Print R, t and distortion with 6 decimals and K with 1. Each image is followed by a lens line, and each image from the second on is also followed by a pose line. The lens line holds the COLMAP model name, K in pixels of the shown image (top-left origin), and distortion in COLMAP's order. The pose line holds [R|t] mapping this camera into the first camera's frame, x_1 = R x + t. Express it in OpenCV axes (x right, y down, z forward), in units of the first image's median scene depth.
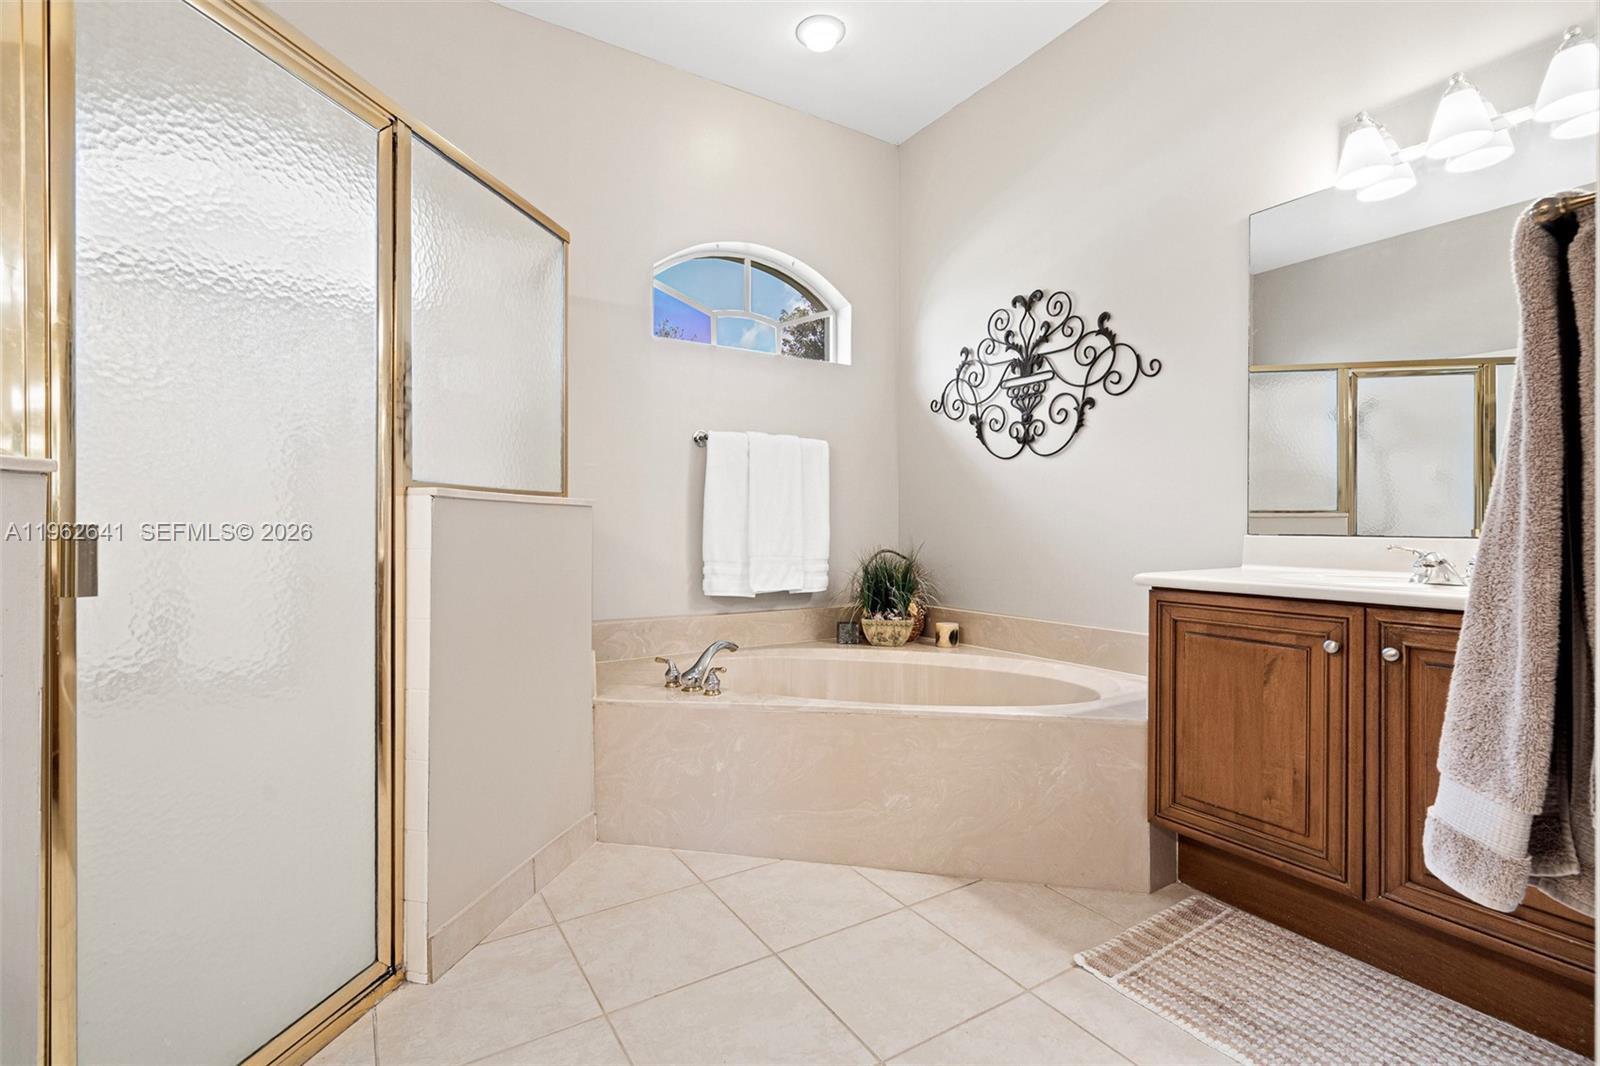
lens RADIAL K [[733.4, 0, 801.6], [0, 733.4, 525.3], [0, 0, 1]] dist [-0.001844, 0.000194]
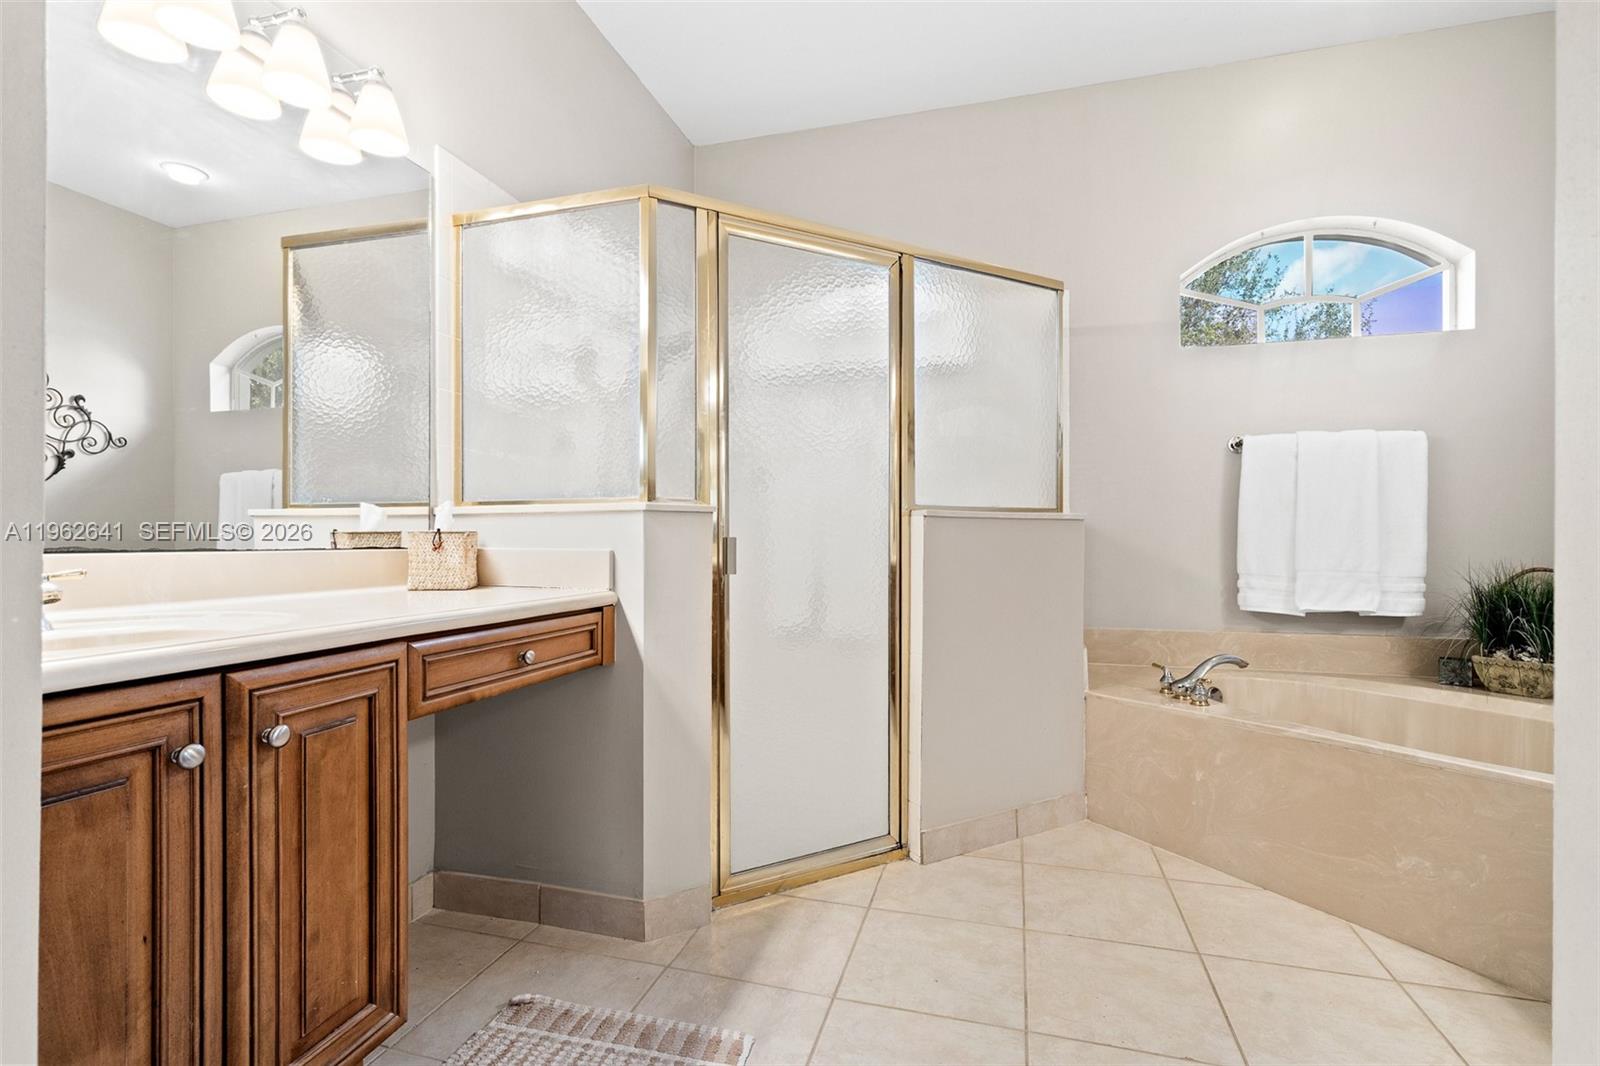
lens RADIAL K [[742.9, 0, 800.0], [0, 742.9, 533.0], [0, 0, 1]] dist [-0.000598, 0.000296]
pose [[0.661224, -0.008270, -0.750143, 0.263228], [0.004232, 0.999964, -0.007293, 0.000833], [0.750176, 0.001648, 0.661236, -0.073942]]
